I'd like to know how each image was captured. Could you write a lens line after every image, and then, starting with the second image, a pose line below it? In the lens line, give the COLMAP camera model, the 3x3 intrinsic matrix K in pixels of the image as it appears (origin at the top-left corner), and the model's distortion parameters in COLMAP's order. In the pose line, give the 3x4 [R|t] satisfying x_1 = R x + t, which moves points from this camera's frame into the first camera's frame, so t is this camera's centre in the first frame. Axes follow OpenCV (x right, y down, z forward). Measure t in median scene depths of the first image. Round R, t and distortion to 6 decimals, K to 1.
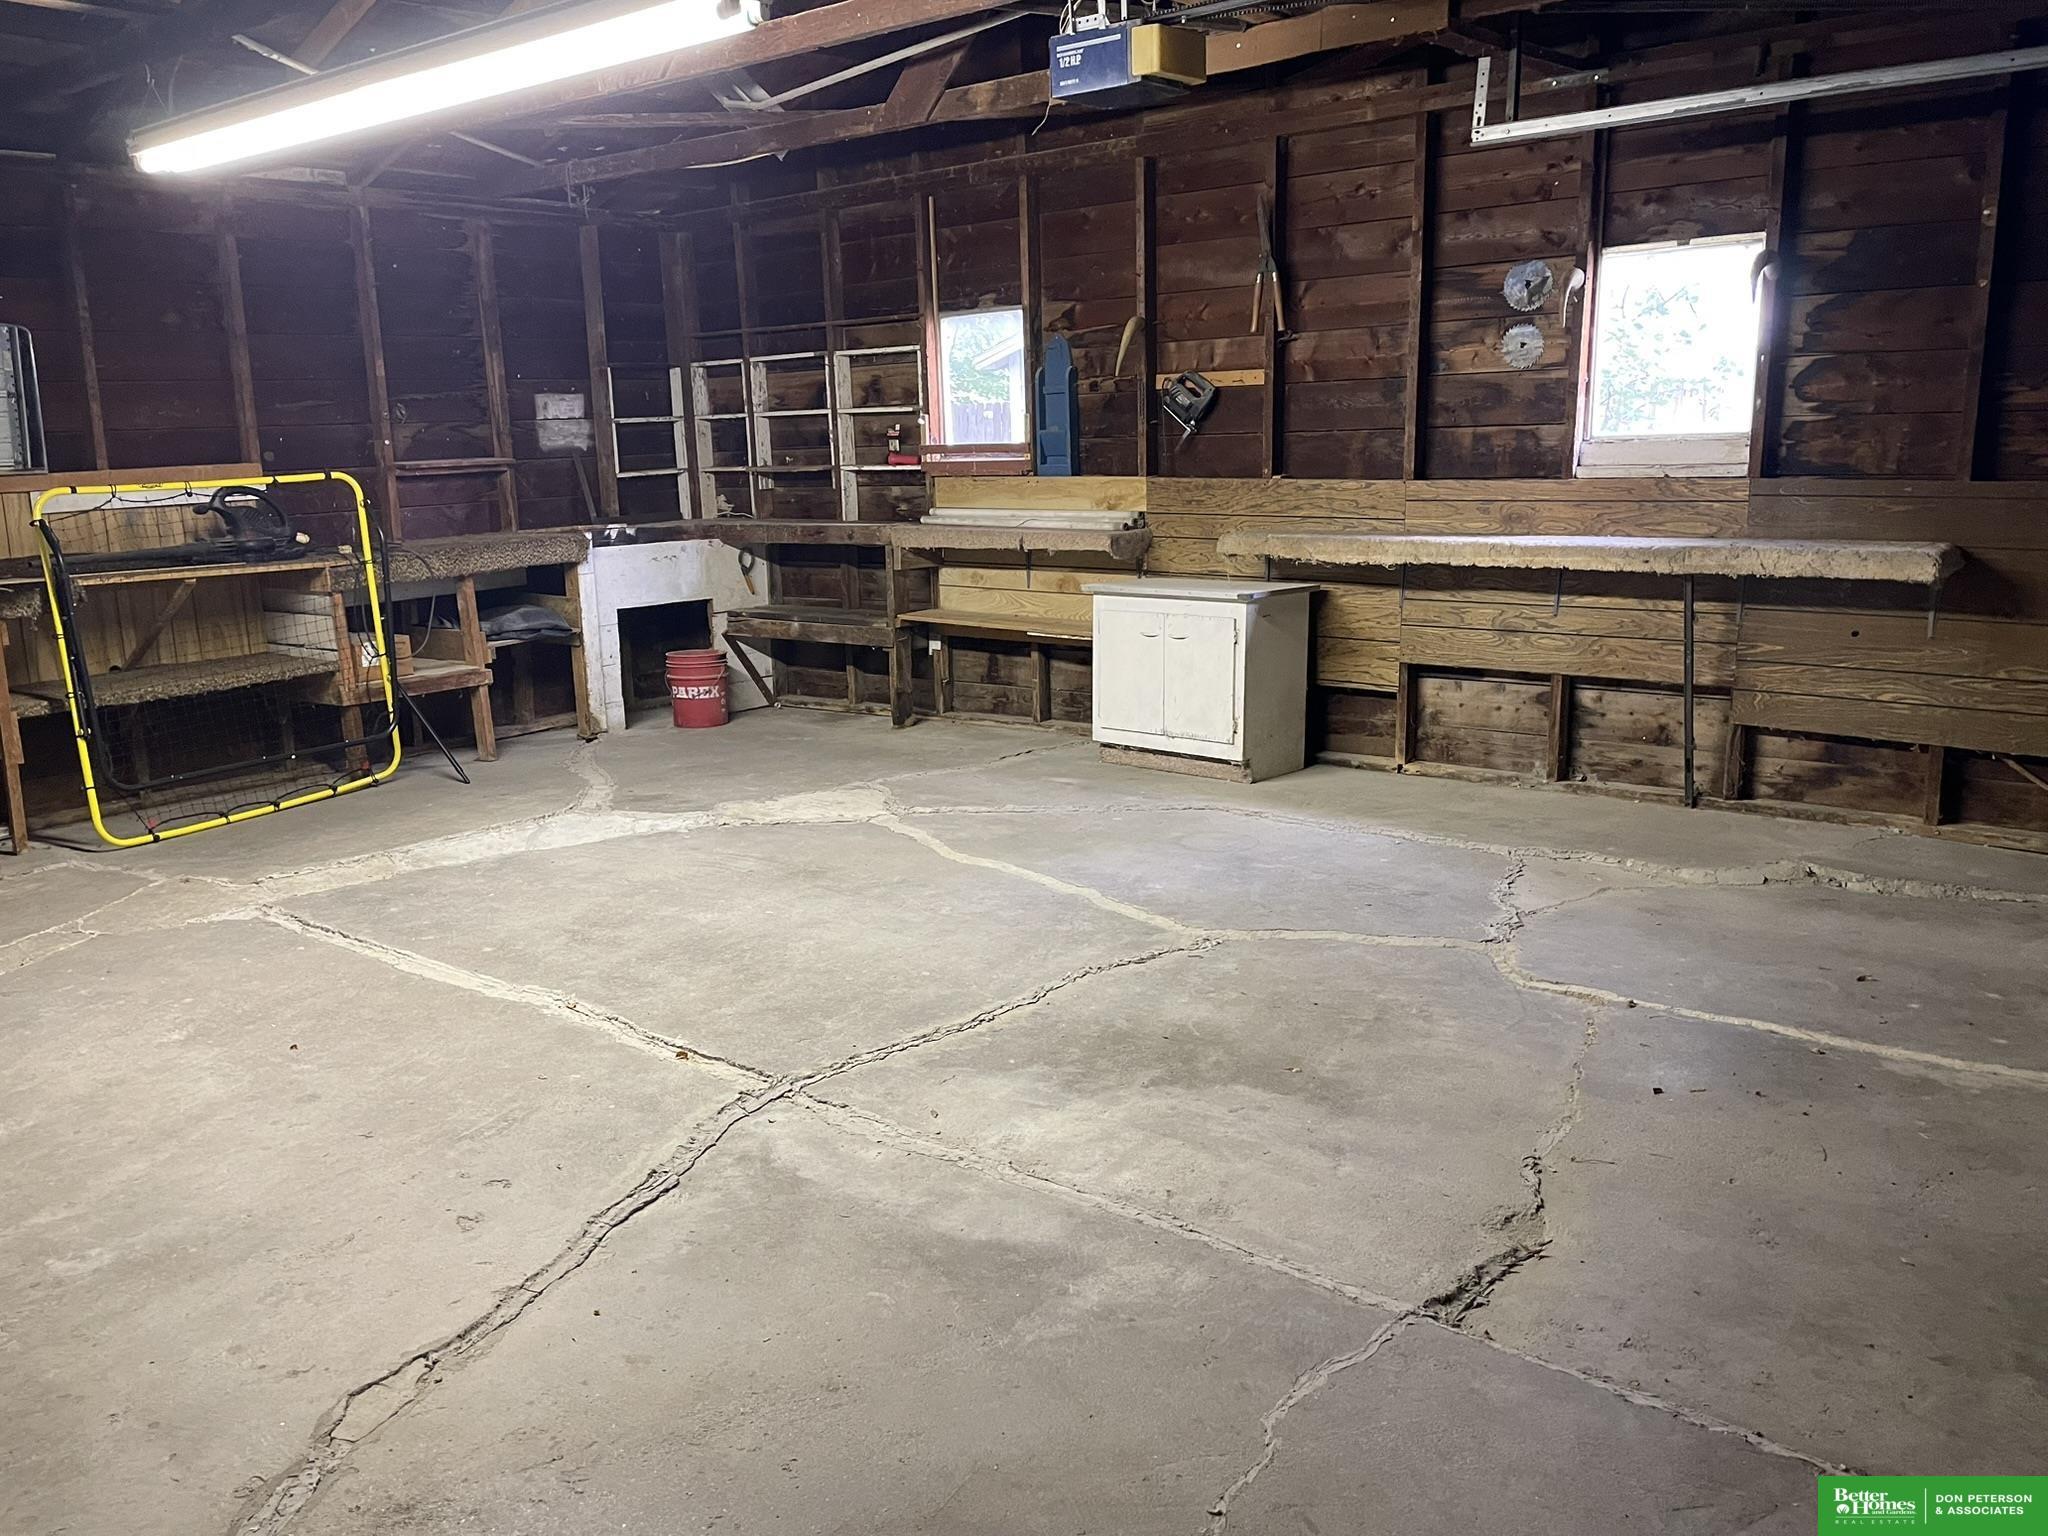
lens RADIAL K [[1546.4, 0, 1019.1], [0, 1546.4, 770.3], [0, 0, 1]] dist [0.085776, -0.110992]
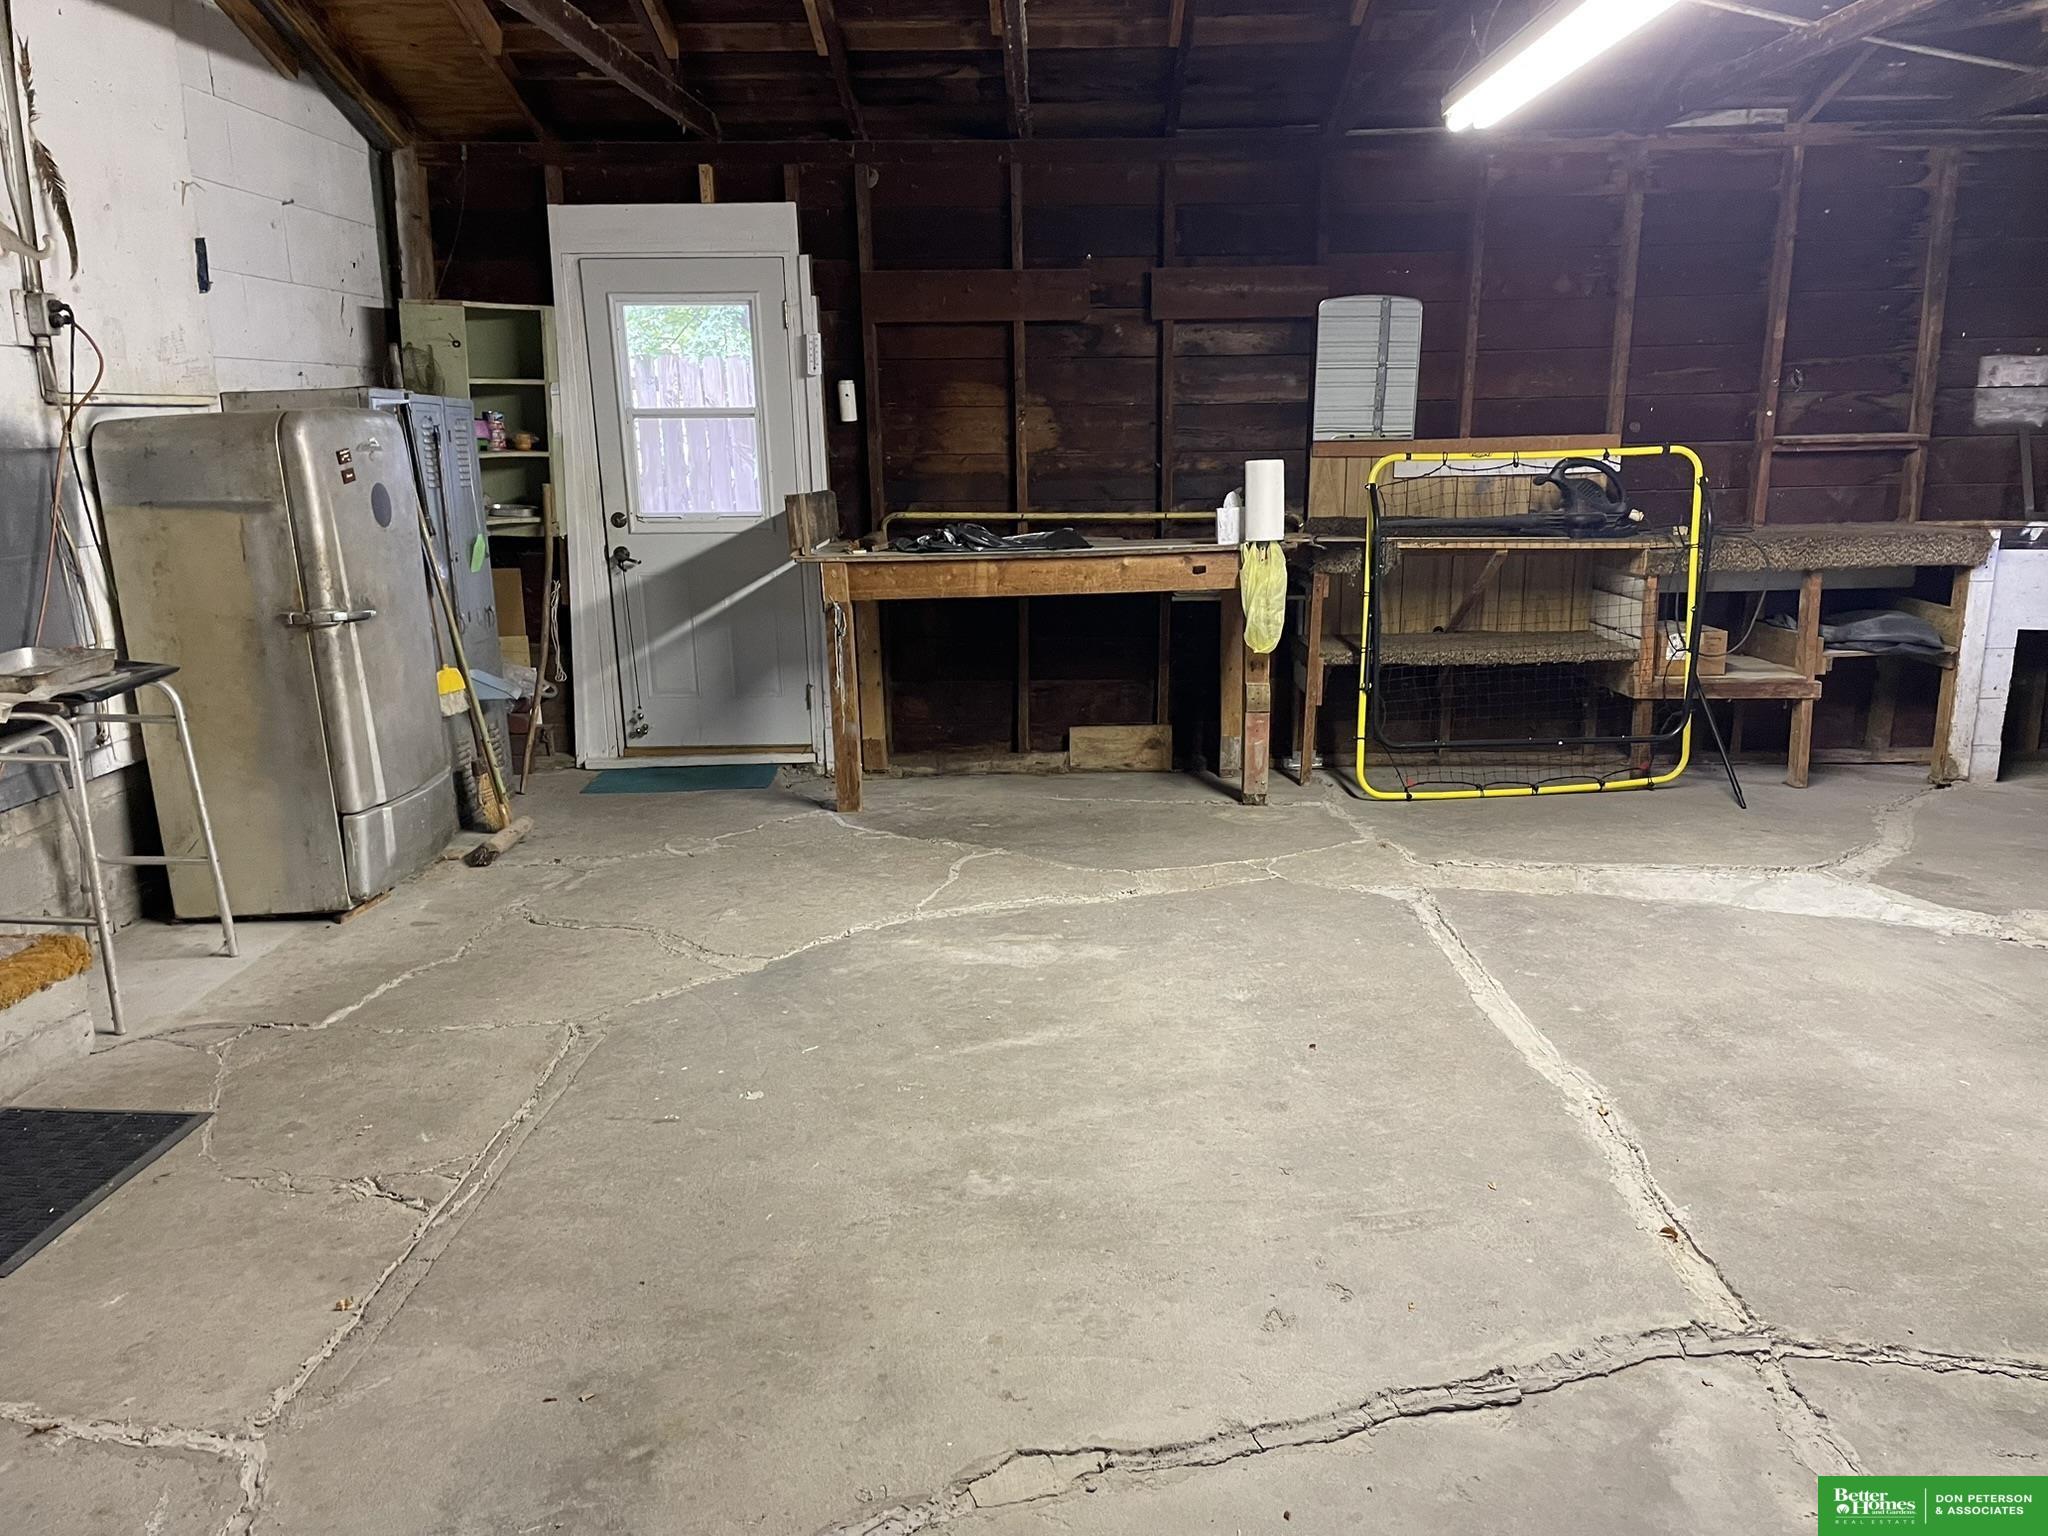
lens RADIAL K [[1546.4, 0, 1027.4], [0, 1546.4, 766.5], [0, 0, 1]] dist [0.085776, -0.110992]
pose [[0.604260, 0.193914, -0.772831, 0.082919], [-0.181359, 0.977947, 0.103580, -0.035935], [0.775873, 0.077571, 0.626102, 0.160392]]
